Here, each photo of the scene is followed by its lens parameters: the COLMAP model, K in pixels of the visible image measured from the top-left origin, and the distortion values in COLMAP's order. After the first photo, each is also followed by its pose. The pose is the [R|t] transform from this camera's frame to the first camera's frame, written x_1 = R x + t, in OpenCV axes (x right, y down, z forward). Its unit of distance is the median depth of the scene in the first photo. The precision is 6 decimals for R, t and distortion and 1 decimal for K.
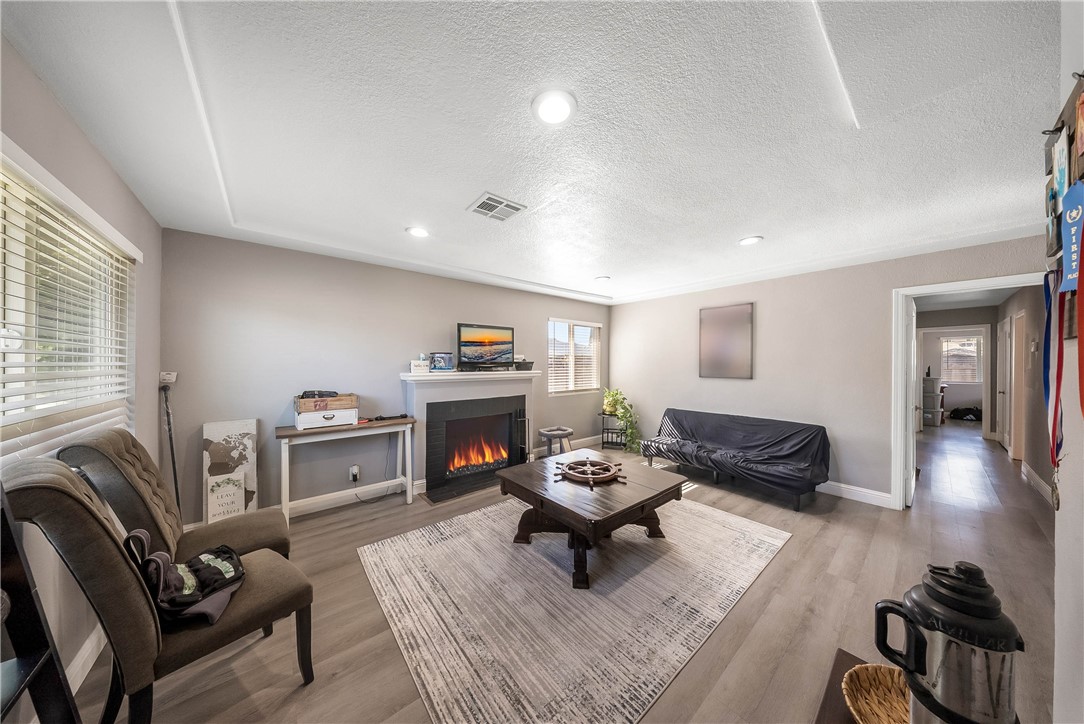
lens RADIAL K [[324.8, 0, 548.2], [0, 324.8, 365.4], [0, 0, 1]] dist [0.000336, -0.000113]
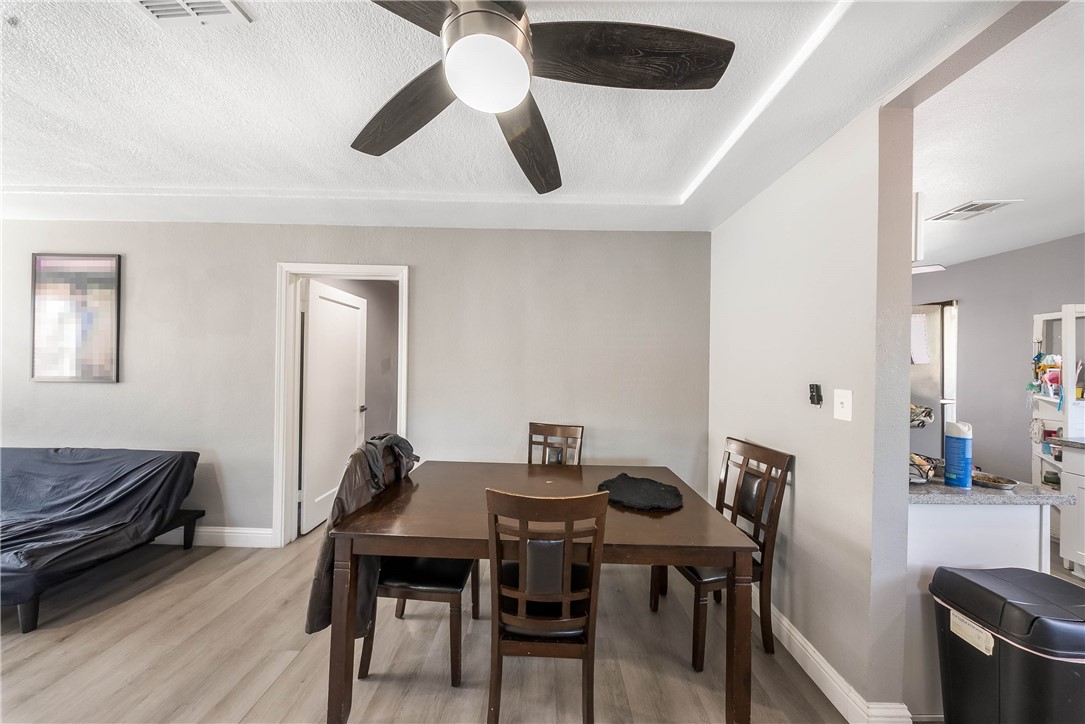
lens RADIAL K [[325.1, 0, 542.7], [0, 325.1, 366.0], [0, 0, 1]] dist [0.000336, -0.000113]
pose [[0.653996, 0.006584, 0.756470, 0.839016], [-0.011392, 0.999934, 0.001146, 0.002629], [-0.756413, -0.009367, 0.654028, 0.013733]]
